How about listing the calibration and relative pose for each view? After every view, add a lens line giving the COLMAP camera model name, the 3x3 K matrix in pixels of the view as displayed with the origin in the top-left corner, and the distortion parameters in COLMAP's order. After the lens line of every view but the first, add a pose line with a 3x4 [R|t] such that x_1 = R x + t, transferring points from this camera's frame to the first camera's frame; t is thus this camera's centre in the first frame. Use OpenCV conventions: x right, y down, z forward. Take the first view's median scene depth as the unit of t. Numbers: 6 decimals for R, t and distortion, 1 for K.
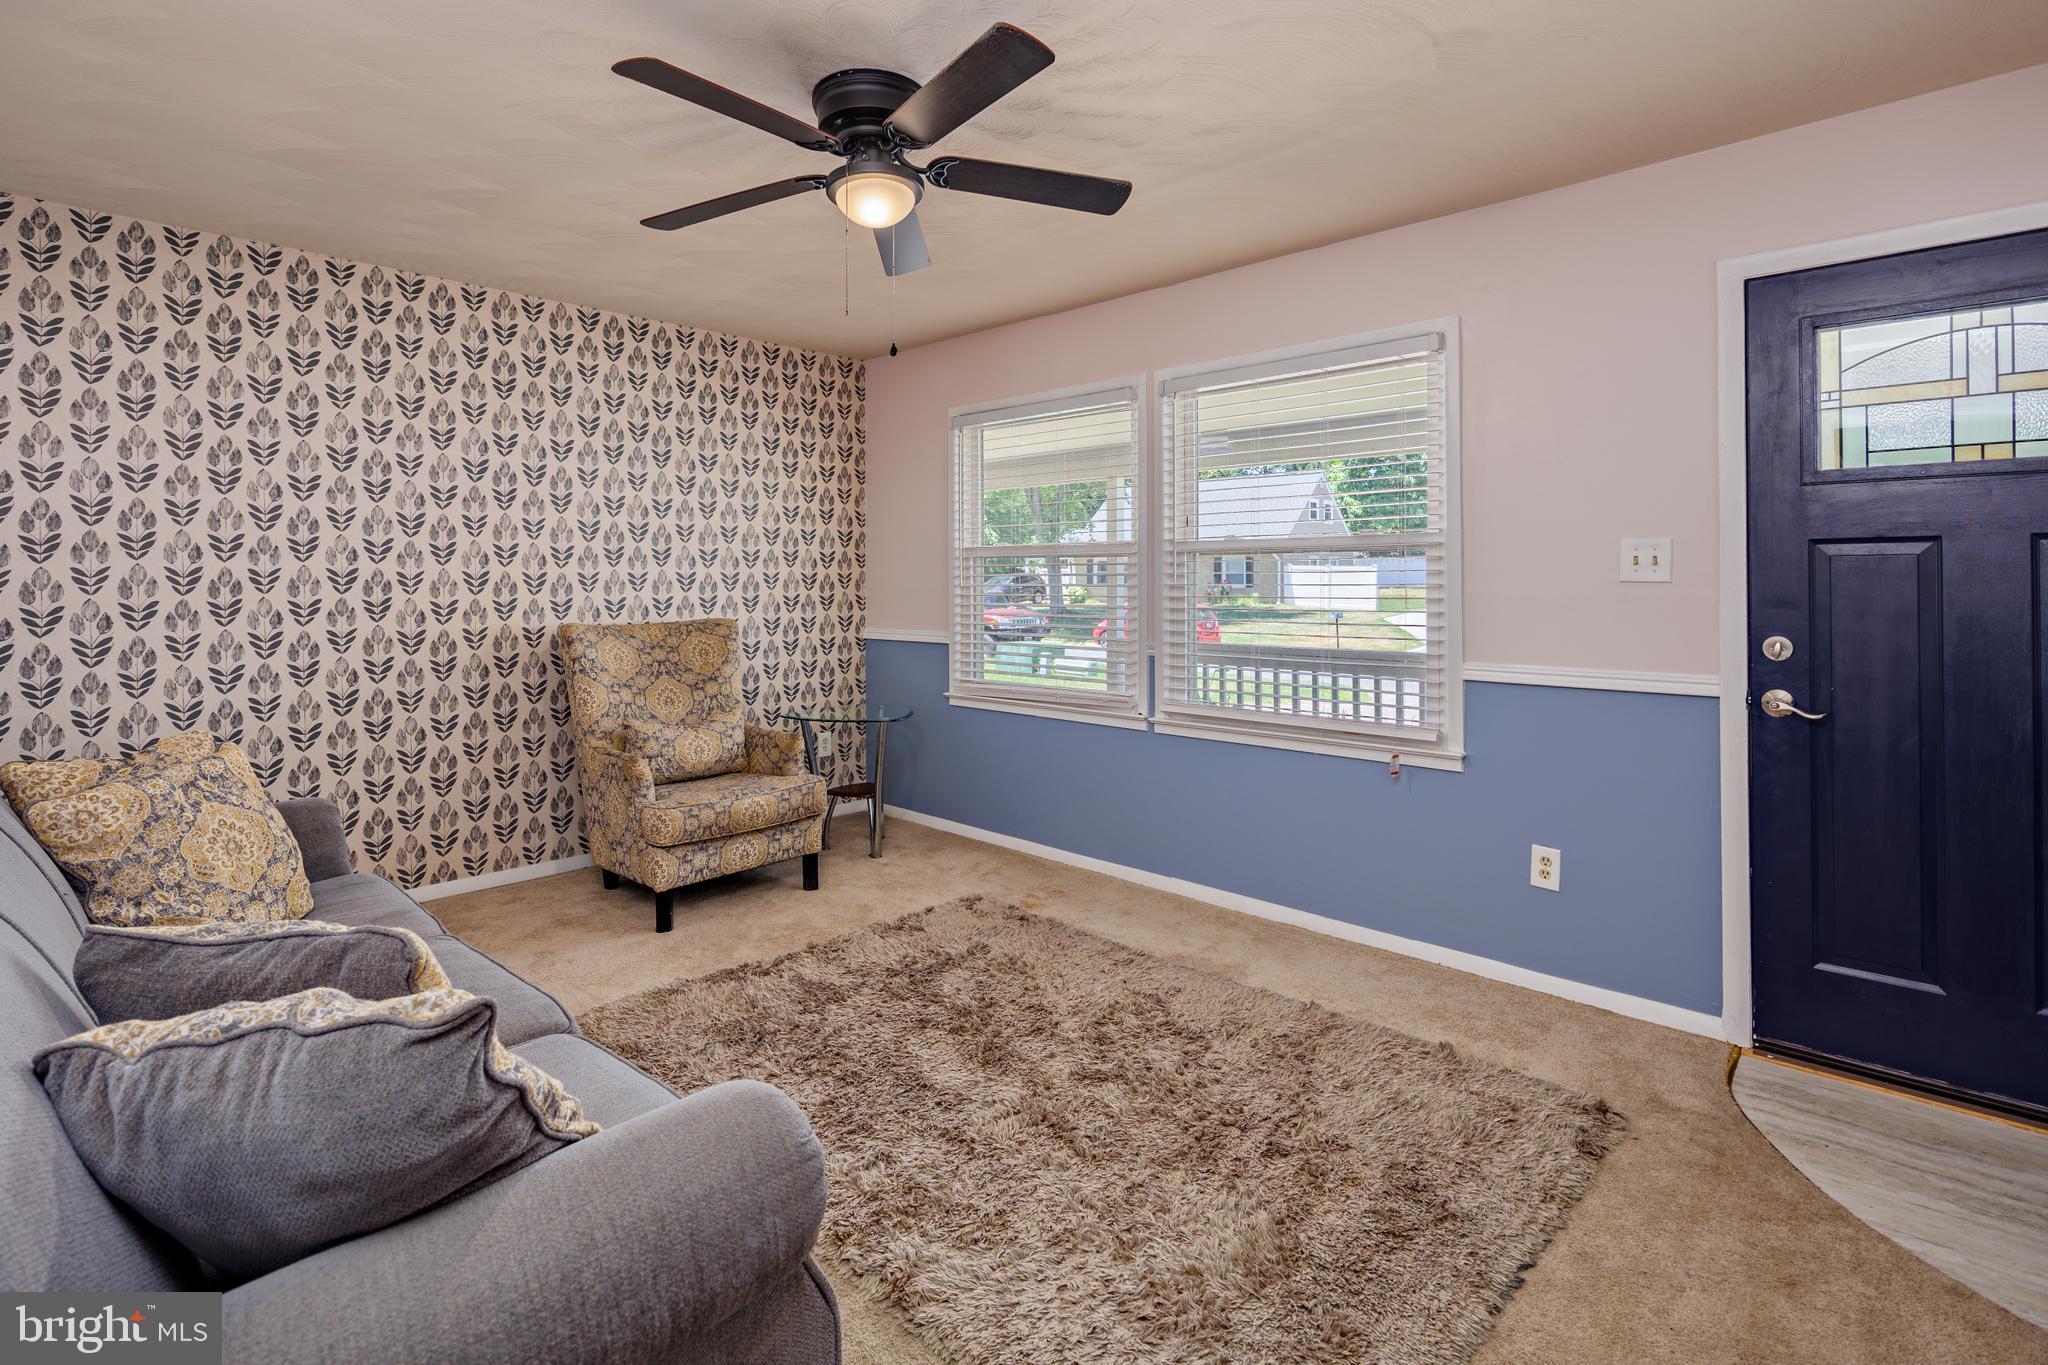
lens RADIAL K [[985.4, 0, 1038.2], [0, 985.4, 570.2], [0, 0, 1]] dist [0.002866, 0.000659]
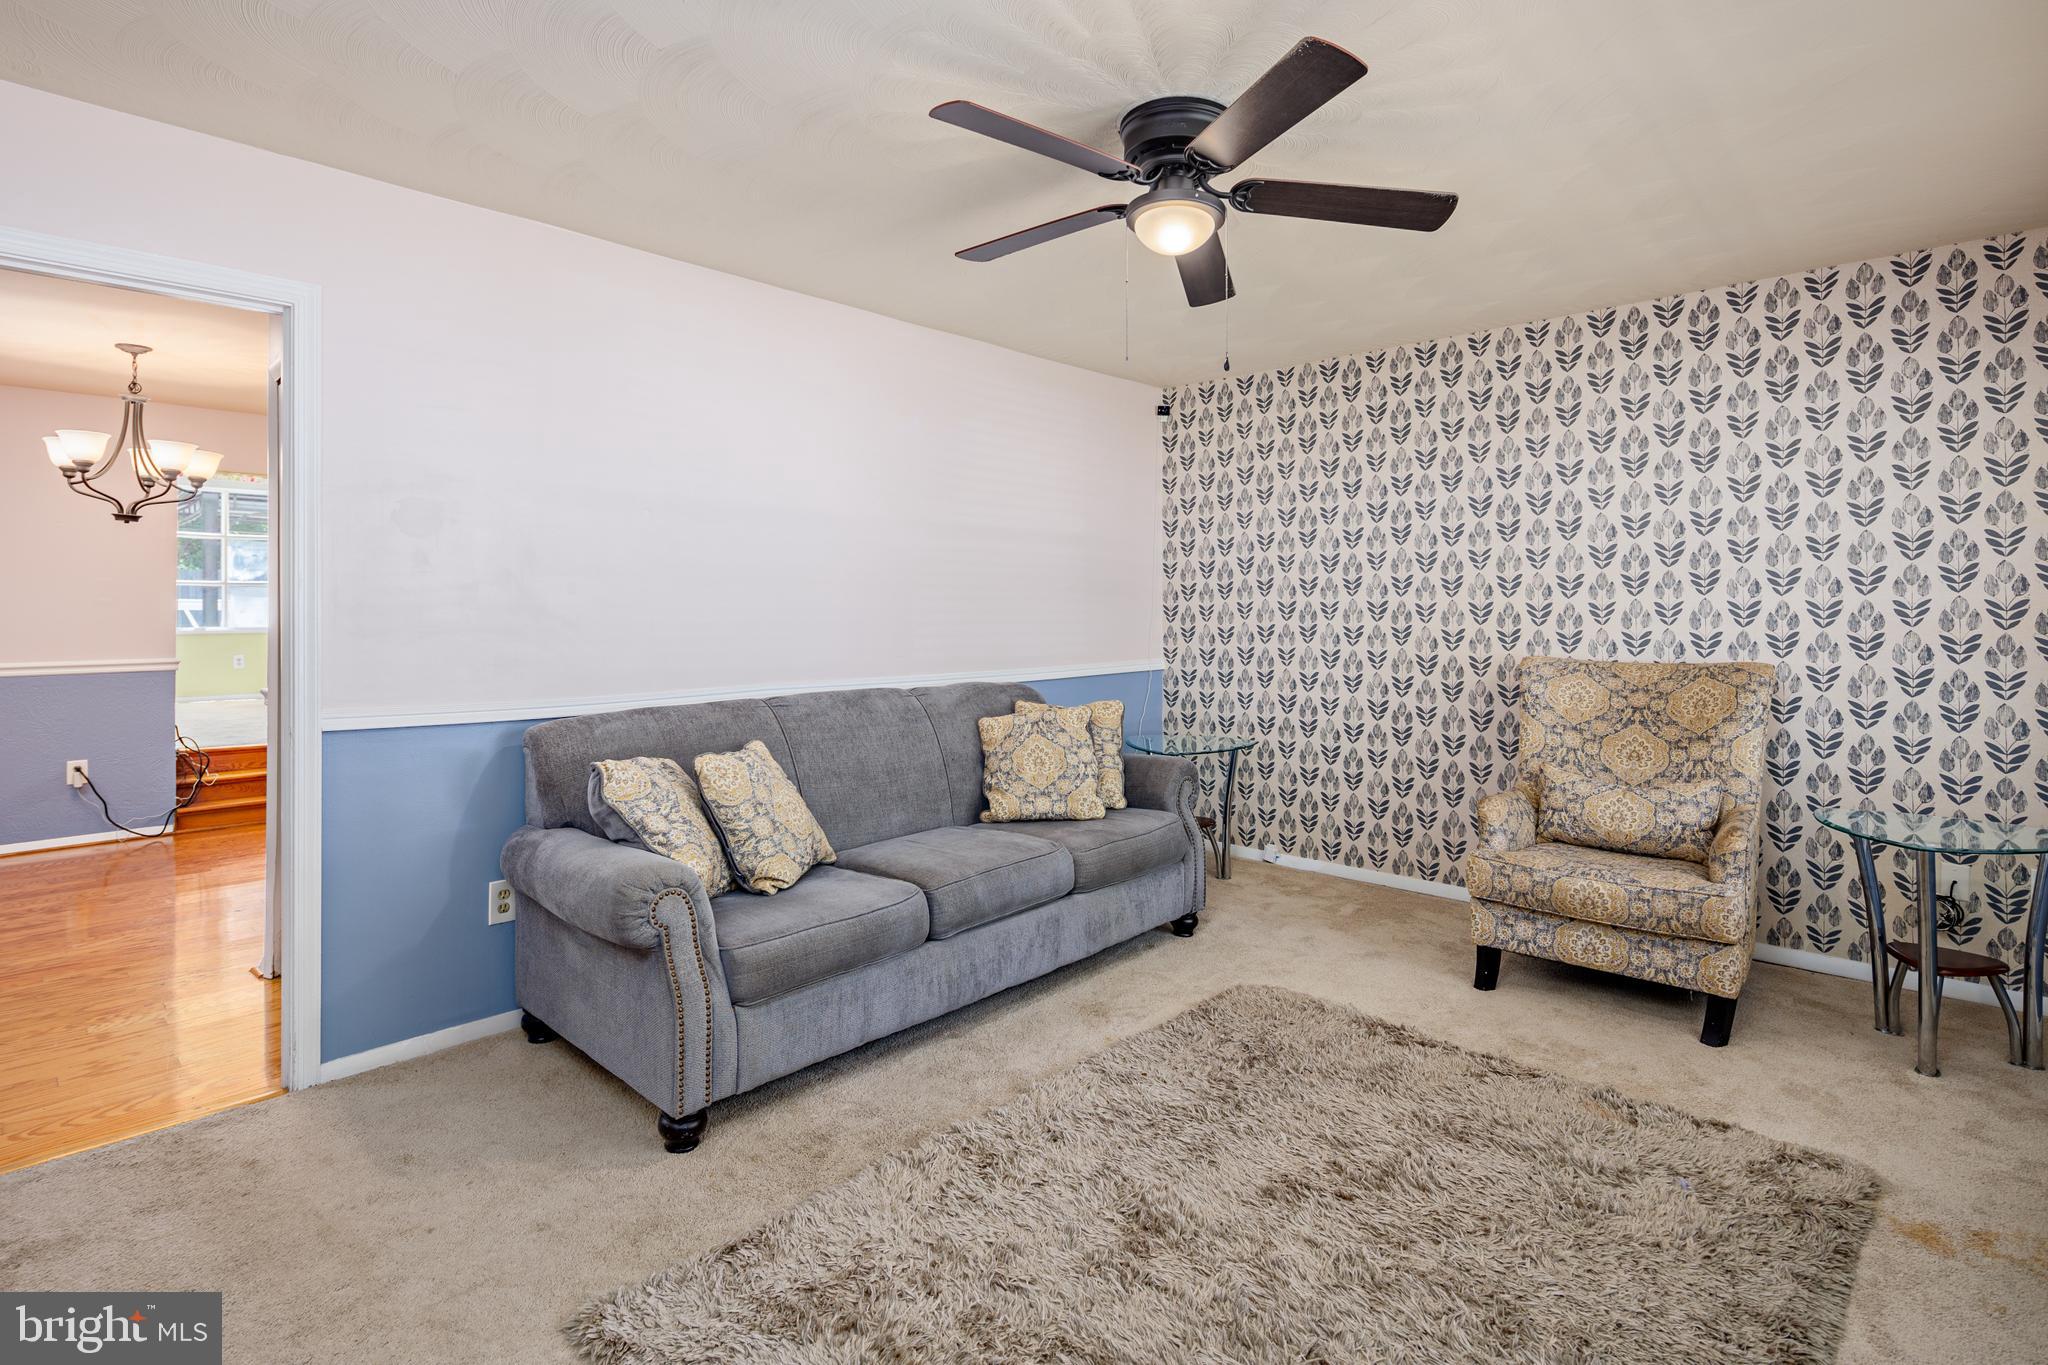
lens RADIAL K [[985.4, 0, 1041.4], [0, 985.4, 623.3], [0, 0, 1]] dist [0.002866, 0.000659]
pose [[0.011540, 0.014035, -0.999835, 0.468350], [0.005922, 0.999883, 0.014104, 0.005772], [0.999916, -0.006083, 0.011455, 0.499570]]
